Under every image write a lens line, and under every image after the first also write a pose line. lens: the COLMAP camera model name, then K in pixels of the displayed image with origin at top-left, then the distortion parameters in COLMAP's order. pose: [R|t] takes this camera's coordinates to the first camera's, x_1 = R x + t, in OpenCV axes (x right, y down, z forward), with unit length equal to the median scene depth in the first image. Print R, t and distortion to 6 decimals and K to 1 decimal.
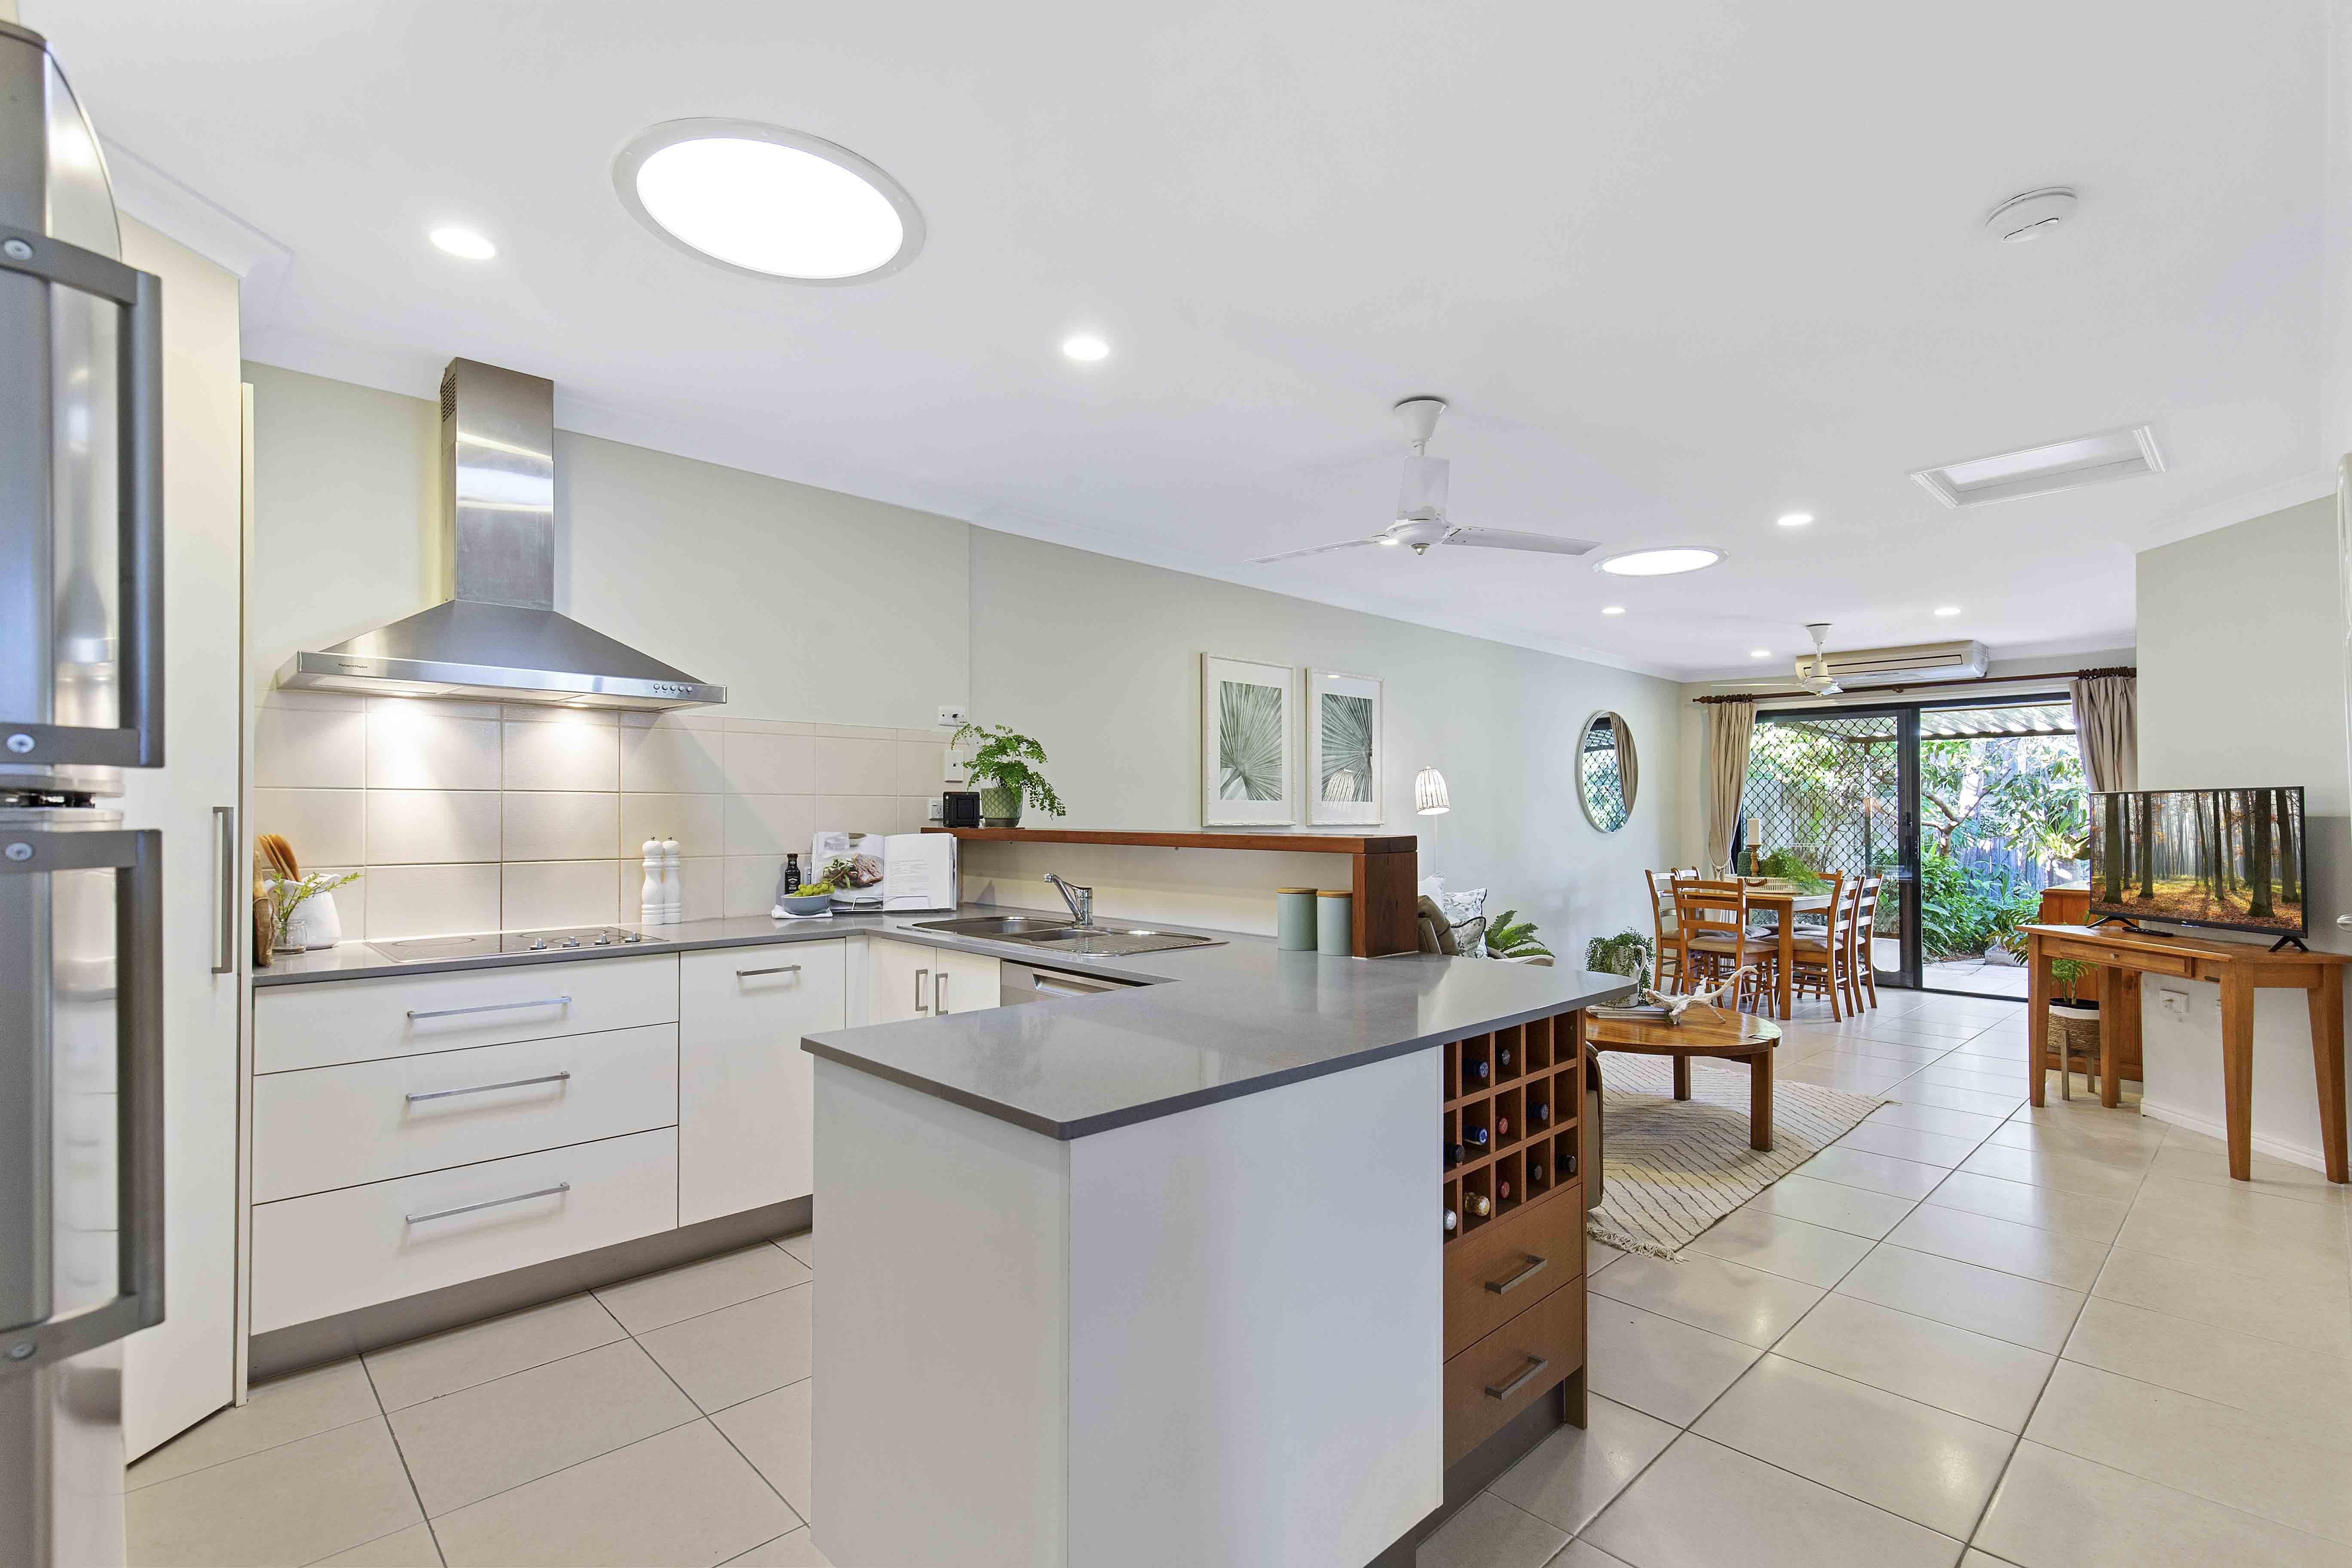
lens RADIAL K [[1082.5, 0, 1177.7], [0, 1082.5, 810.1], [0, 0, 1]] dist [0.002523, 0.000140]
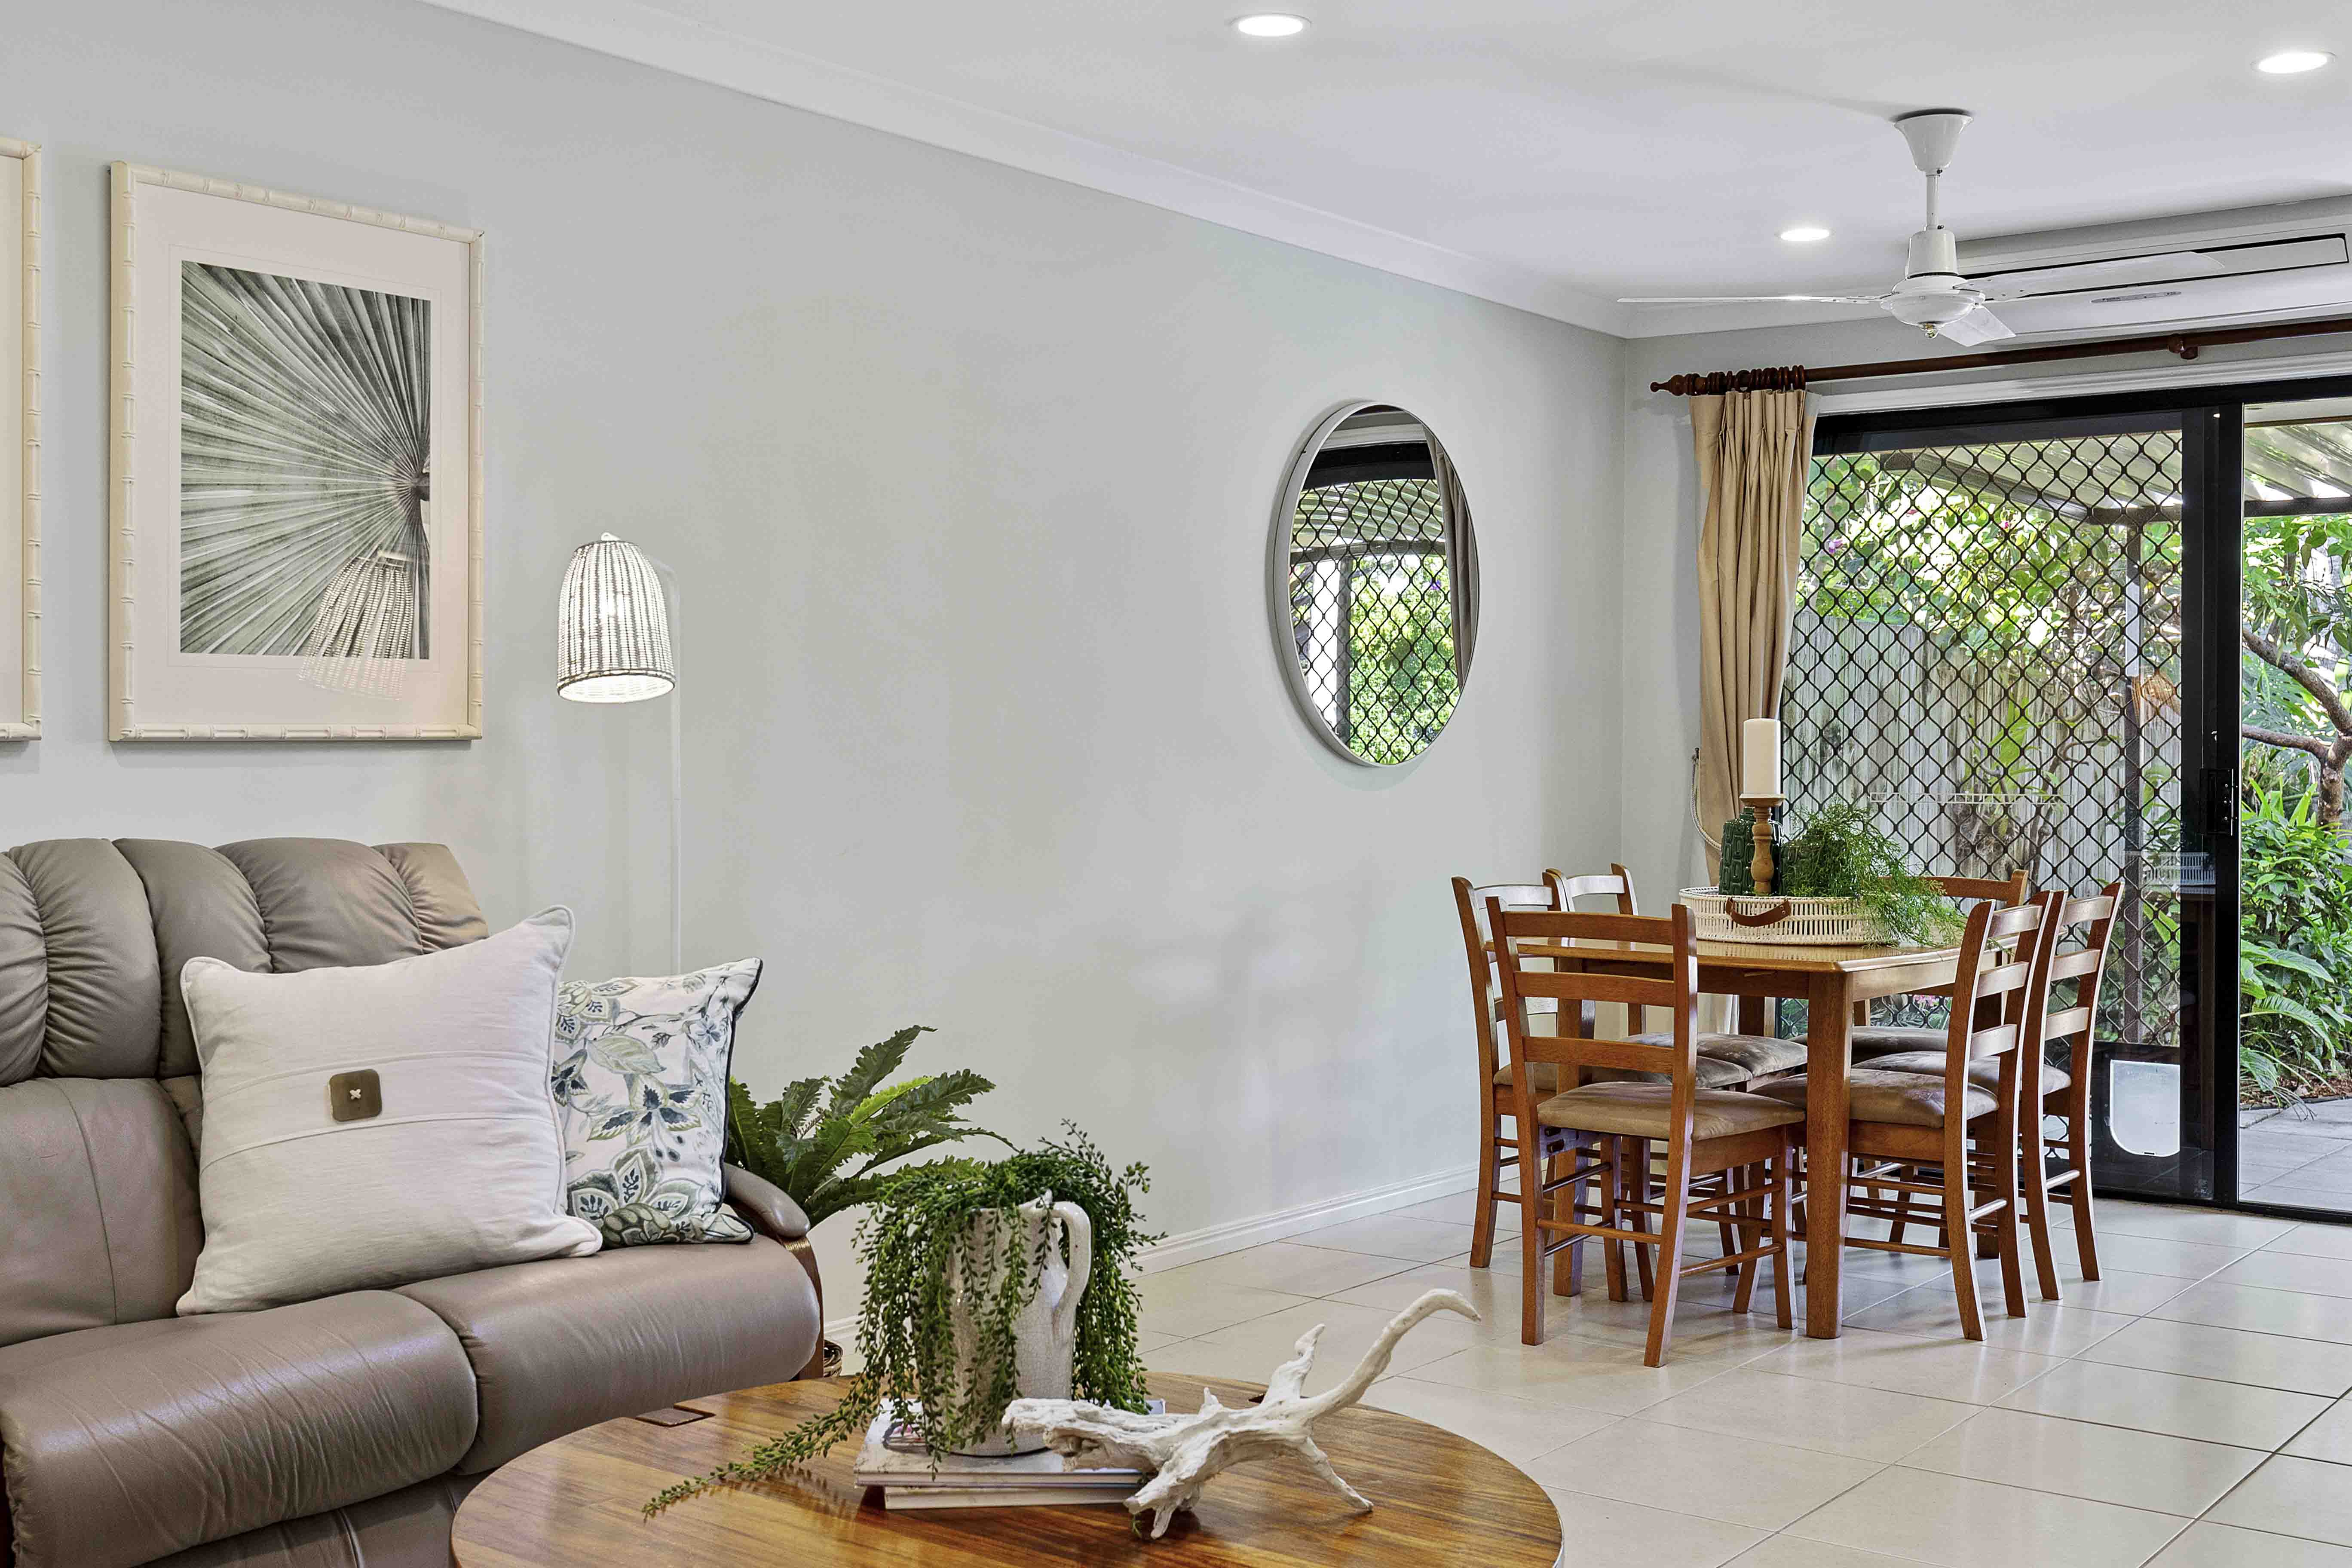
lens RADIAL K [[2580.3, 0, 1092.2], [0, 2580.3, 792.6], [0, 0, 1]] dist [0.018758, 0.014715]
pose [[0.987931, -0.007904, 0.154696, 0.210293], [0.003878, 0.999646, 0.026310, 0.008693], [-0.154849, -0.025393, 0.987612, 0.253551]]
